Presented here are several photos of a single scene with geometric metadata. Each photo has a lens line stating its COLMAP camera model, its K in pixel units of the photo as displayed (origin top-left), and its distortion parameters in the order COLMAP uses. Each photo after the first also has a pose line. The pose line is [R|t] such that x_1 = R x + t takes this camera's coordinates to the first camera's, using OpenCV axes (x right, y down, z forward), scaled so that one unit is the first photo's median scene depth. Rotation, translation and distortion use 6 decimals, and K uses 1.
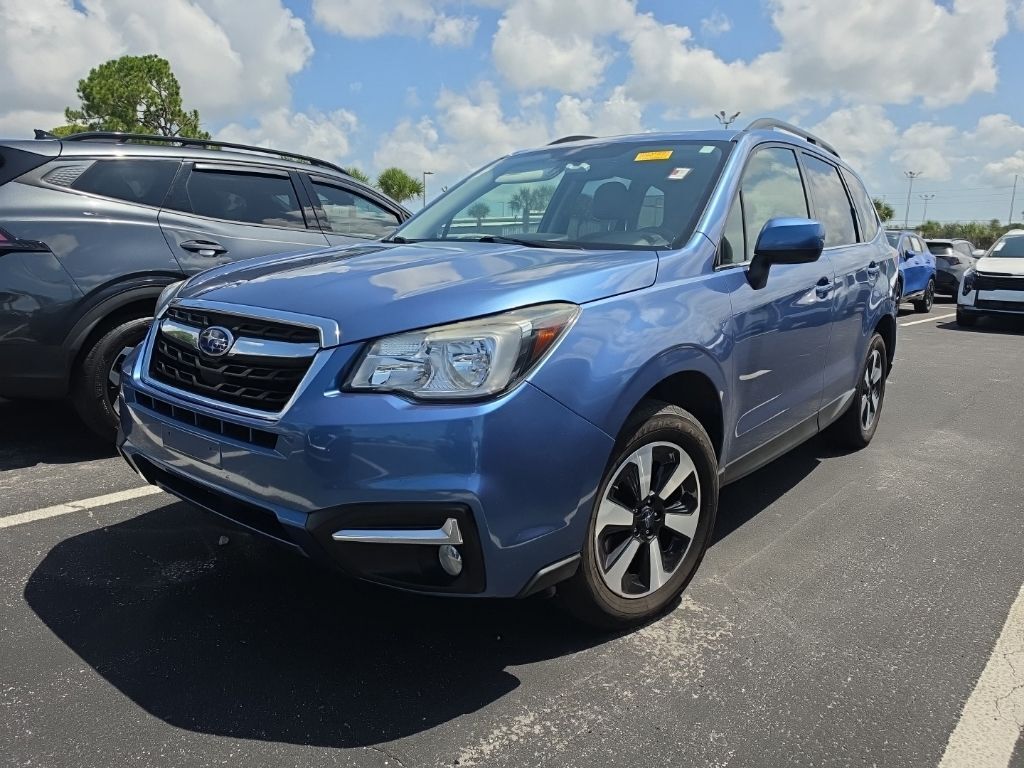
lens RADIAL K [[752.6, 0, 512.9], [0, 752.6, 390.2], [0, 0, 1]] dist [-0.002003, -0.009102]
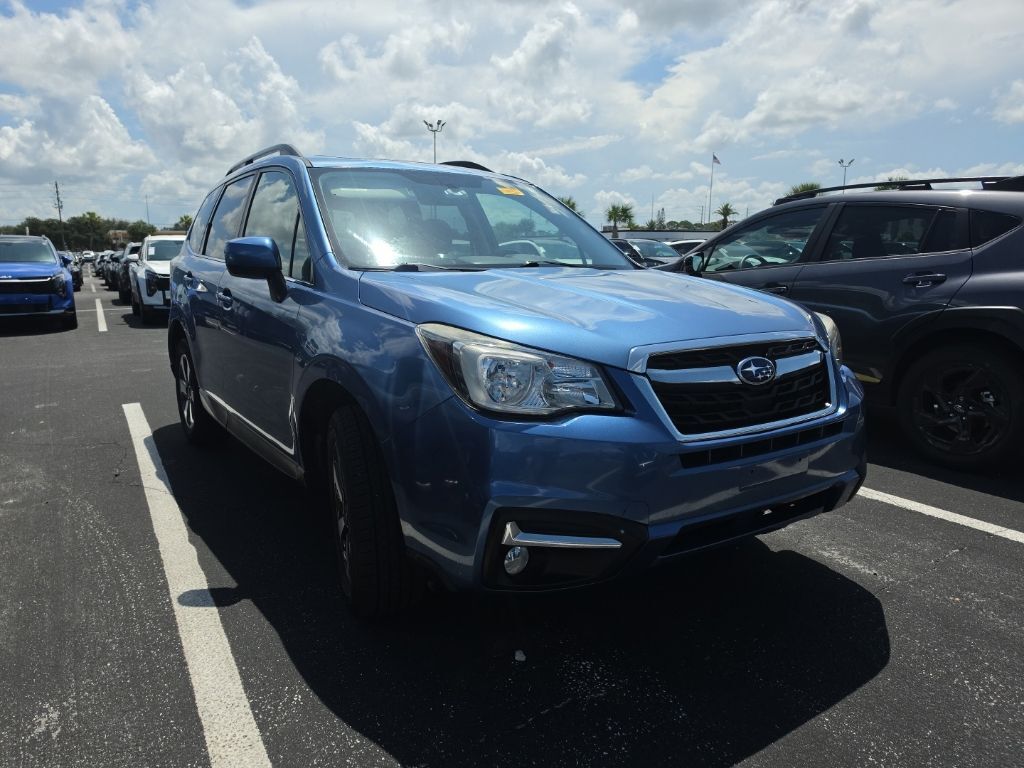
lens RADIAL K [[755.2, 0, 503.0], [0, 755.2, 396.6], [0, 0, 1]] dist [-0.008216, -0.000493]
pose [[0.247915, -0.201892, 0.947511, -1.157867], [0.191045, 0.969027, 0.156490, -0.204245], [-0.949758, 0.142221, 0.278806, 0.810611]]
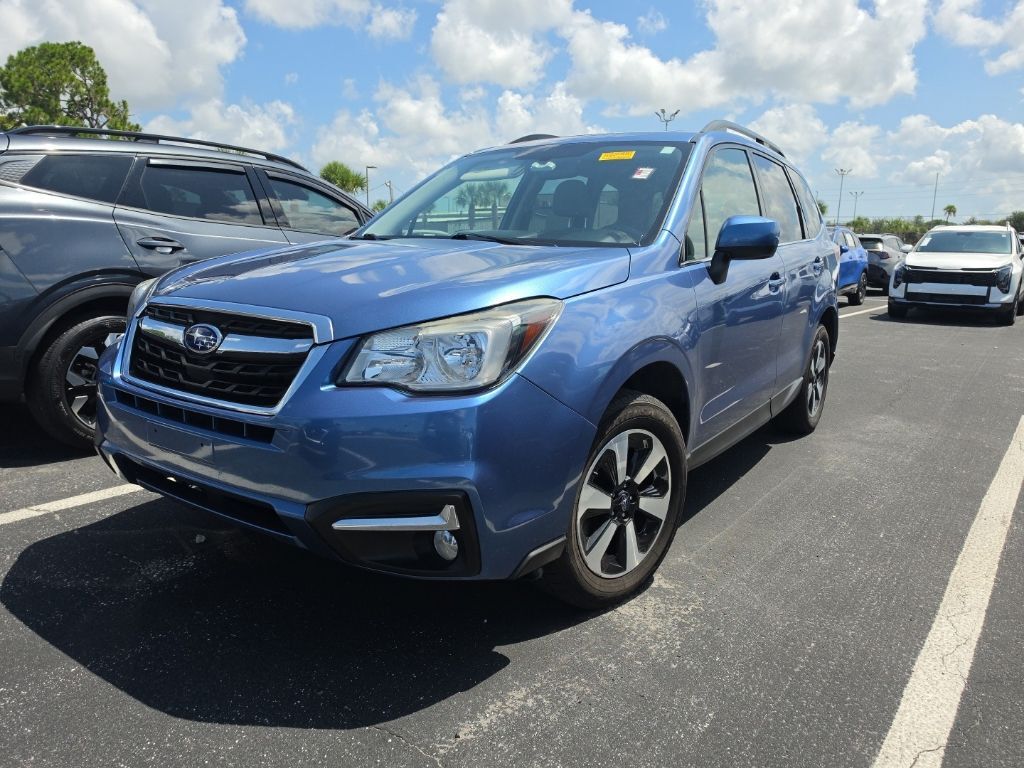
lens RADIAL K [[756.4, 0, 515.5], [0, 756.4, 392.8], [0, 0, 1]] dist [-0.003370, -0.007910]
pose [[0.996588, -0.017331, 0.080701, -0.045501], [0.016616, 0.999817, 0.009522, 0.003759], [-0.080851, -0.008148, 0.996693, -0.036055]]
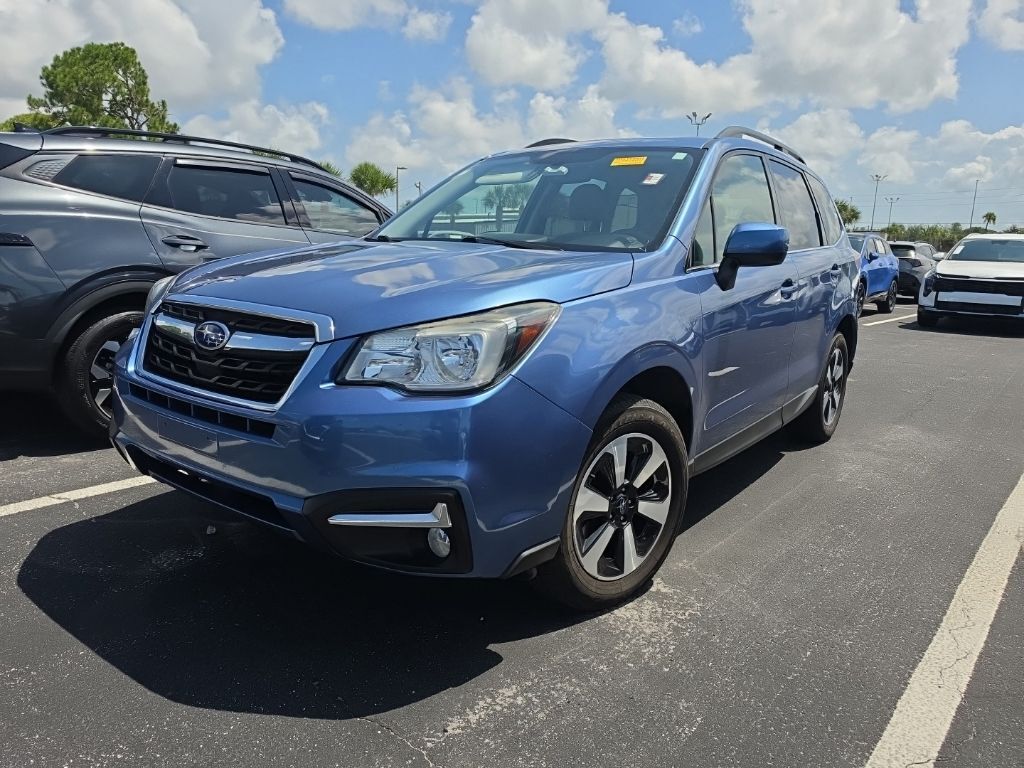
lens RADIAL K [[756.4, 0, 515.5], [0, 756.4, 392.8], [0, 0, 1]] dist [-0.003370, -0.007910]
pose [[0.999122, 0.003892, 0.041722, -0.013771], [-0.004191, 0.999966, 0.007088, 0.003789], [-0.041693, -0.007257, 0.999104, -0.048826]]
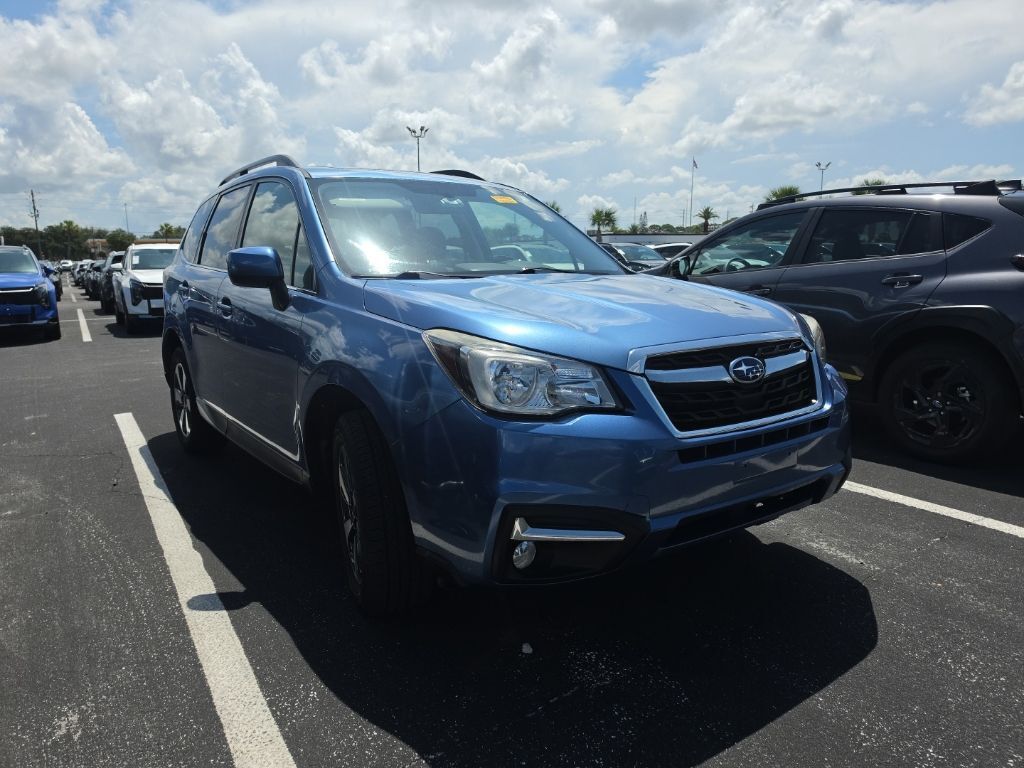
lens RADIAL K [[756.4, 0, 515.5], [0, 756.4, 392.8], [0, 0, 1]] dist [-0.003370, -0.007910]
pose [[0.210771, -0.195212, 0.957845, -1.196218], [0.201895, 0.967424, 0.152738, -0.210734], [-0.956459, 0.161191, 0.243317, 0.820761]]
